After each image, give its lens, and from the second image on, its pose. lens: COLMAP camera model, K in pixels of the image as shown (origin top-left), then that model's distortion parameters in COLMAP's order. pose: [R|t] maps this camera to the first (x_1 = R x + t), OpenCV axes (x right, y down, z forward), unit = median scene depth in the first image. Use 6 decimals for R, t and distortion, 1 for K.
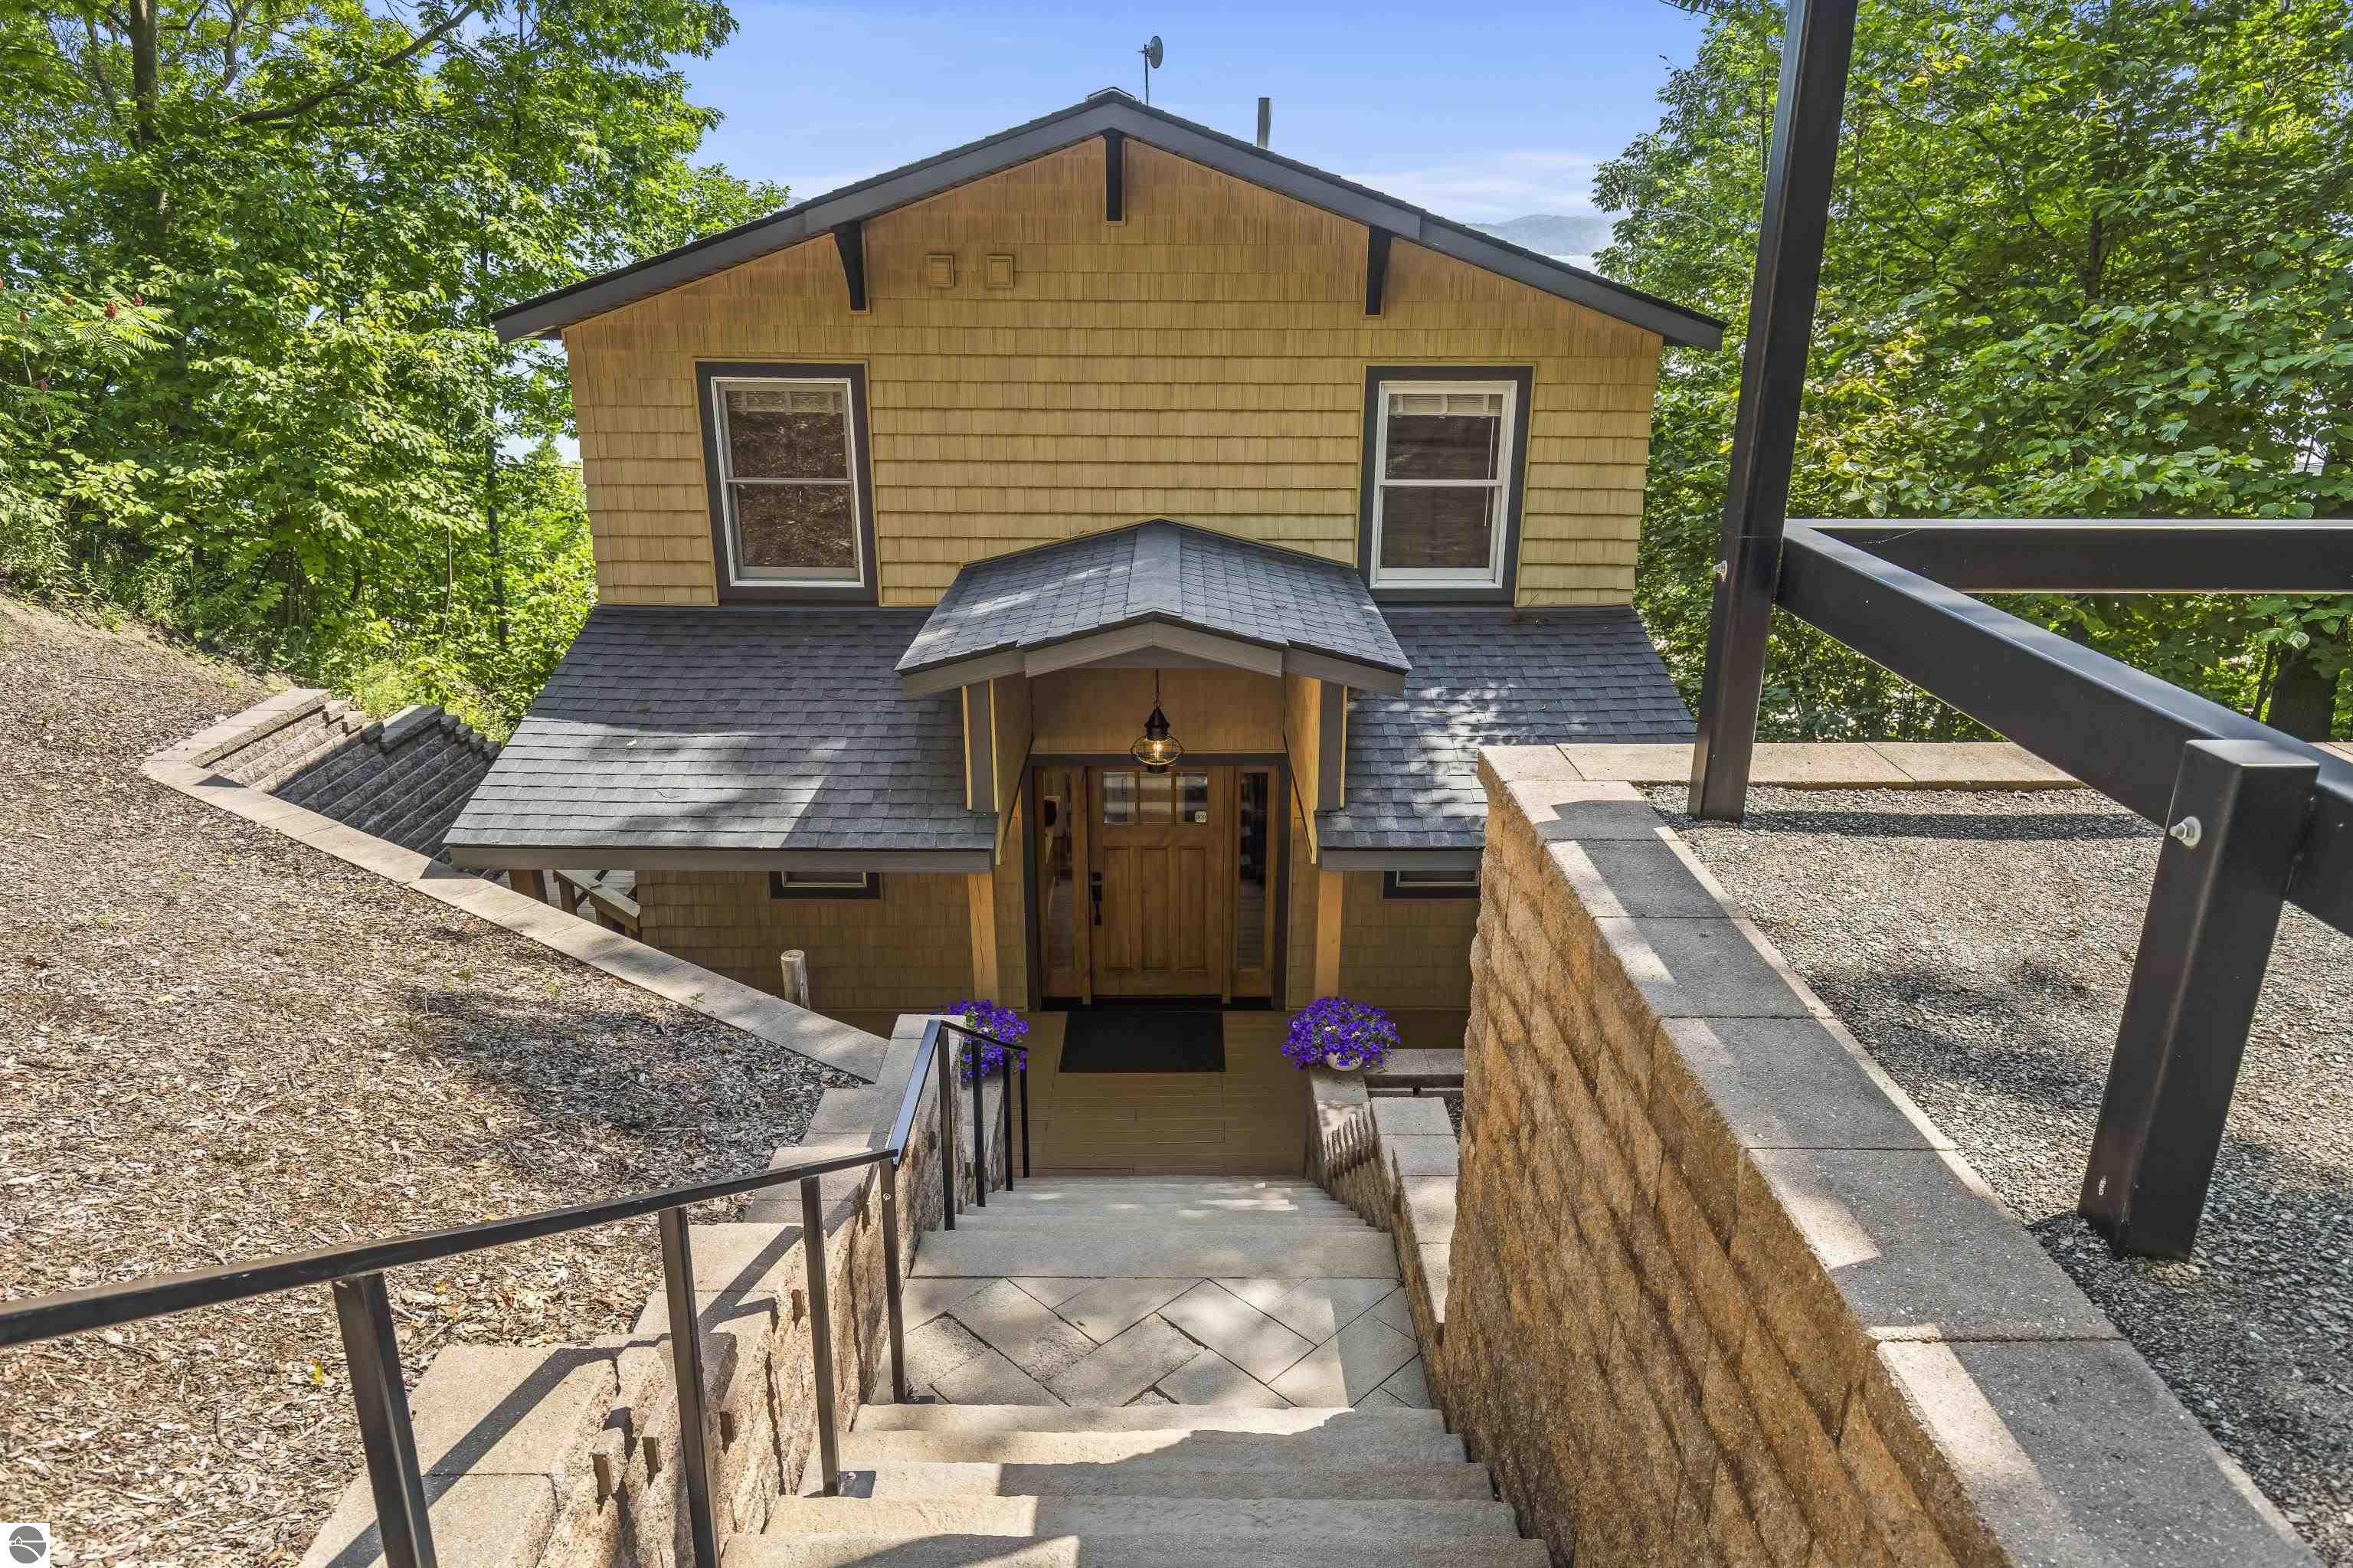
lens RADIAL K [[1559.4, 0, 1175.6], [0, 1559.4, 787.9], [0, 0, 1]] dist [0.000780, 0.000856]
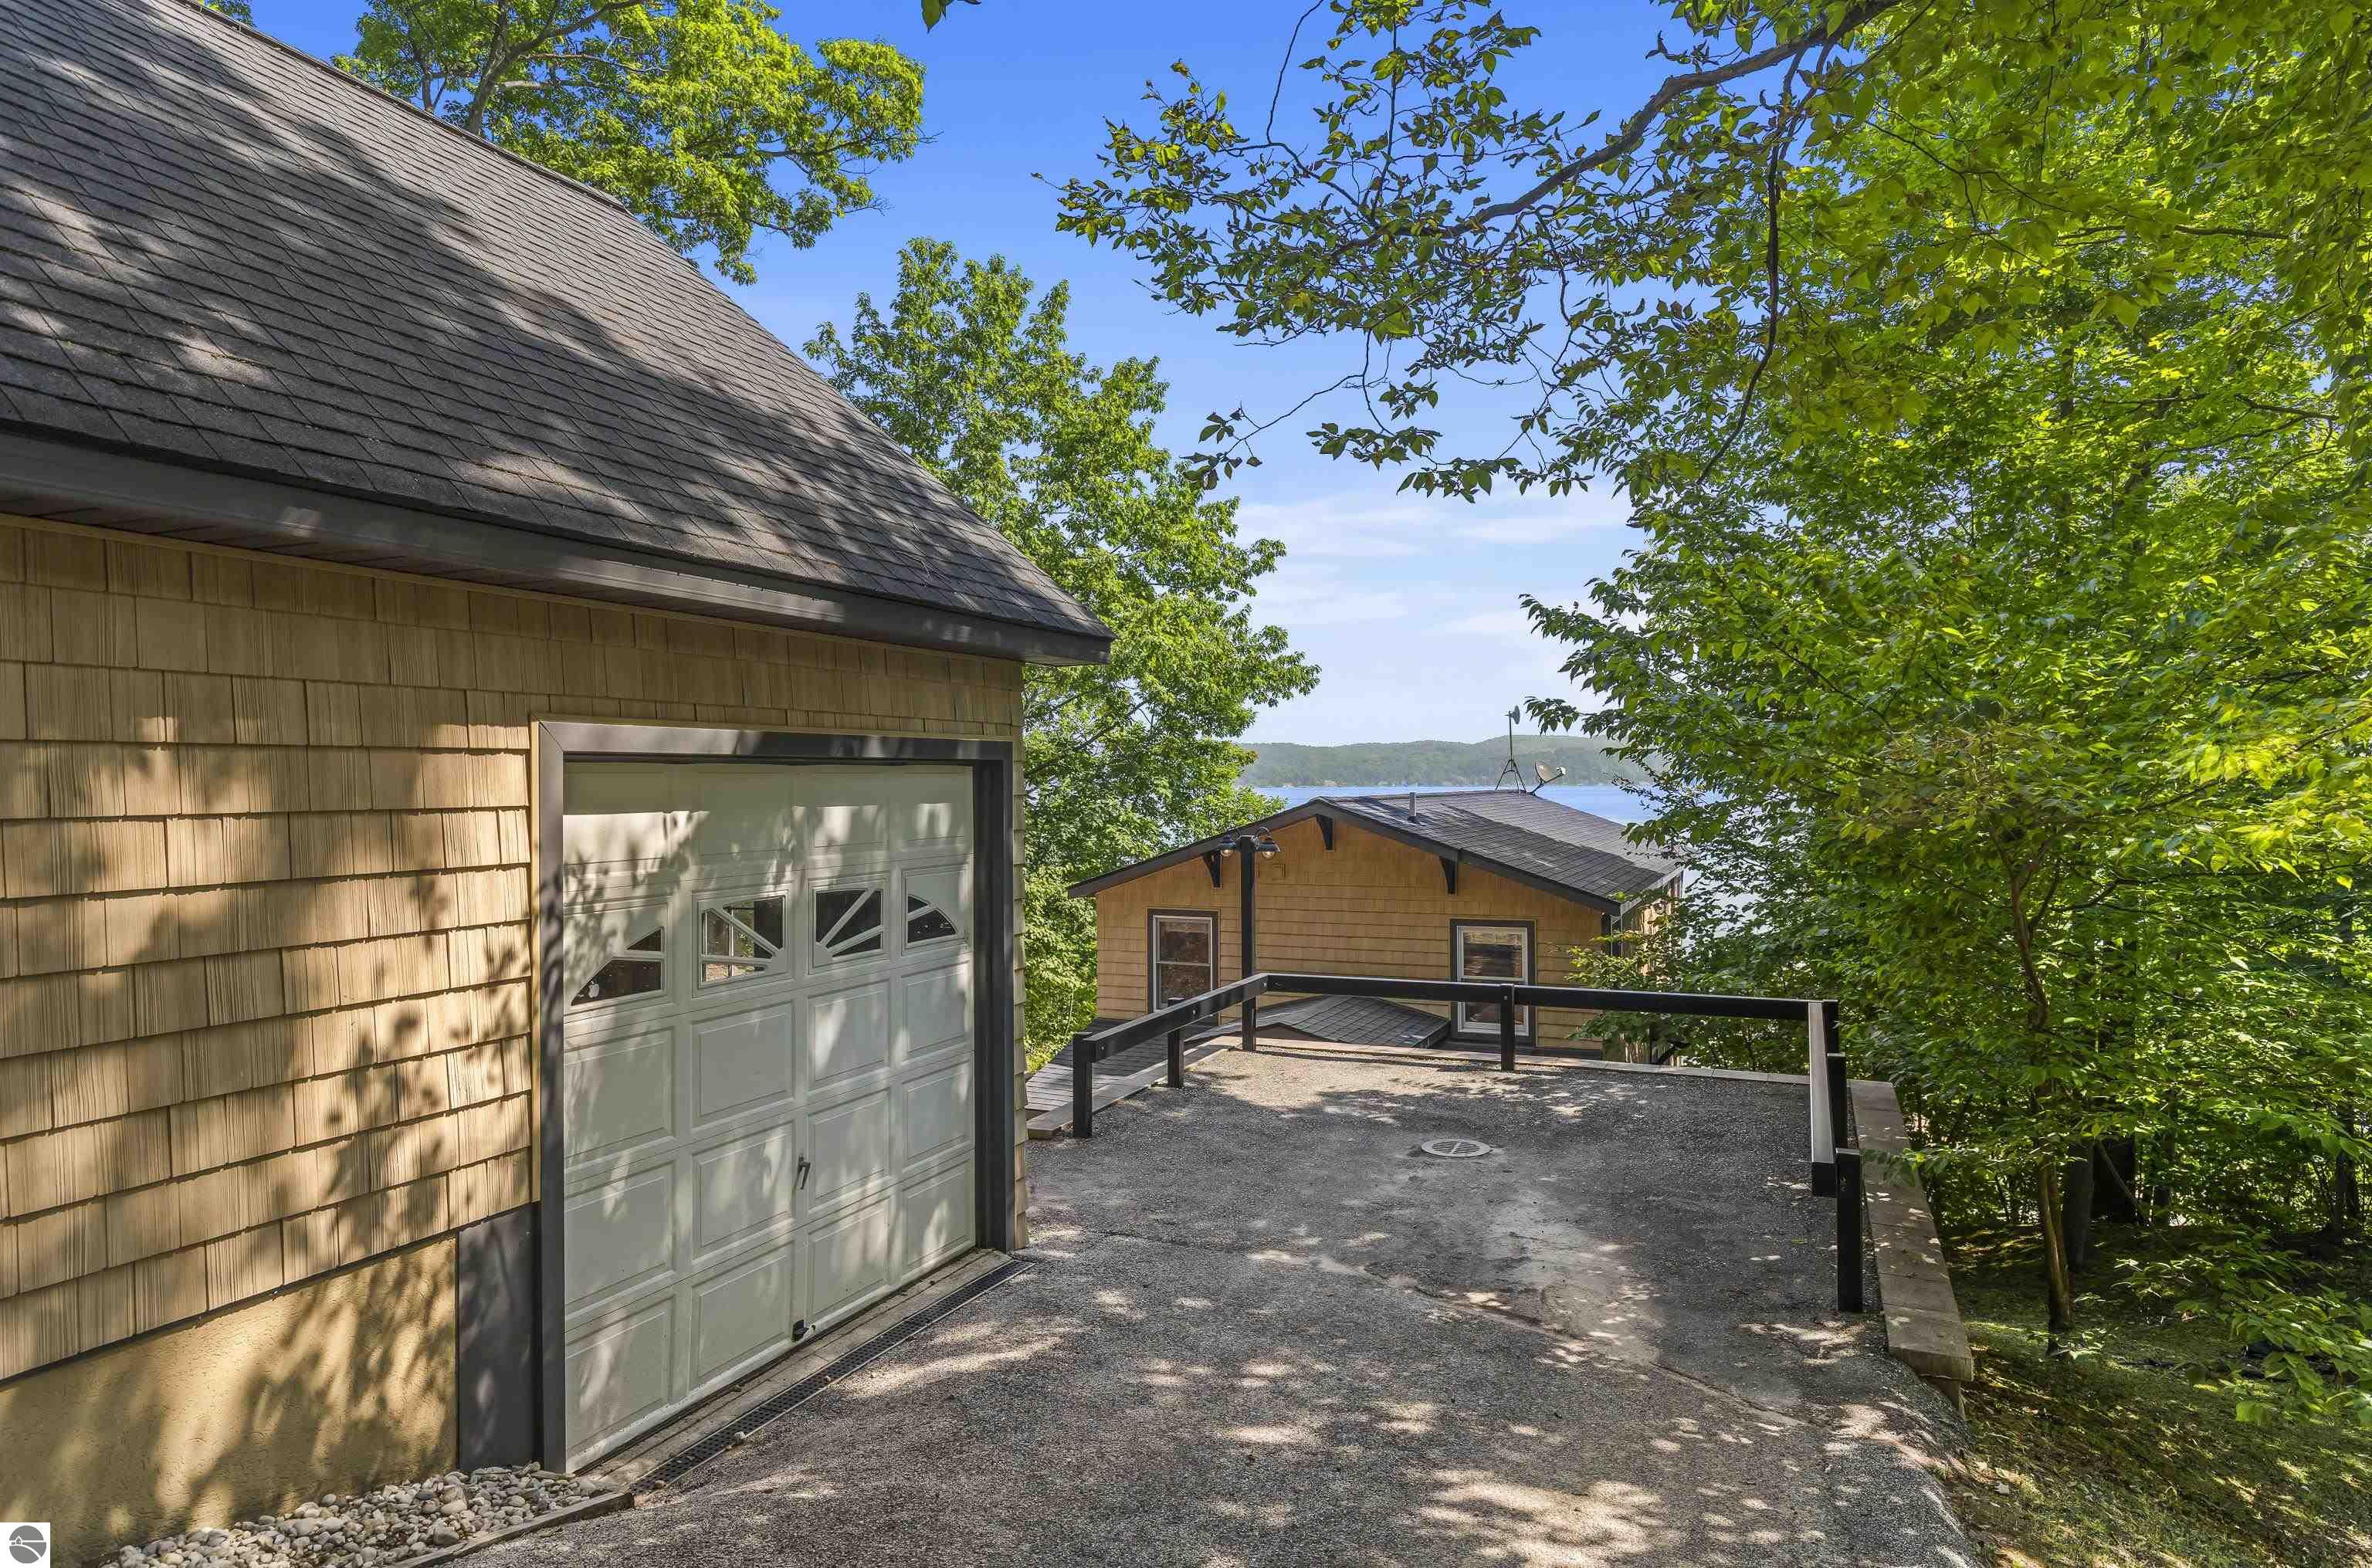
lens RADIAL K [[1423.7, 0, 1188.2], [0, 1423.7, 783.7], [0, 0, 1]] dist [-0.000939, -0.000015]
pose [[0.911974, -0.011574, -0.410086, 0.410396], [-0.122697, 0.946154, -0.299564, 0.109139], [0.391471, 0.323511, 0.861447, -0.541941]]
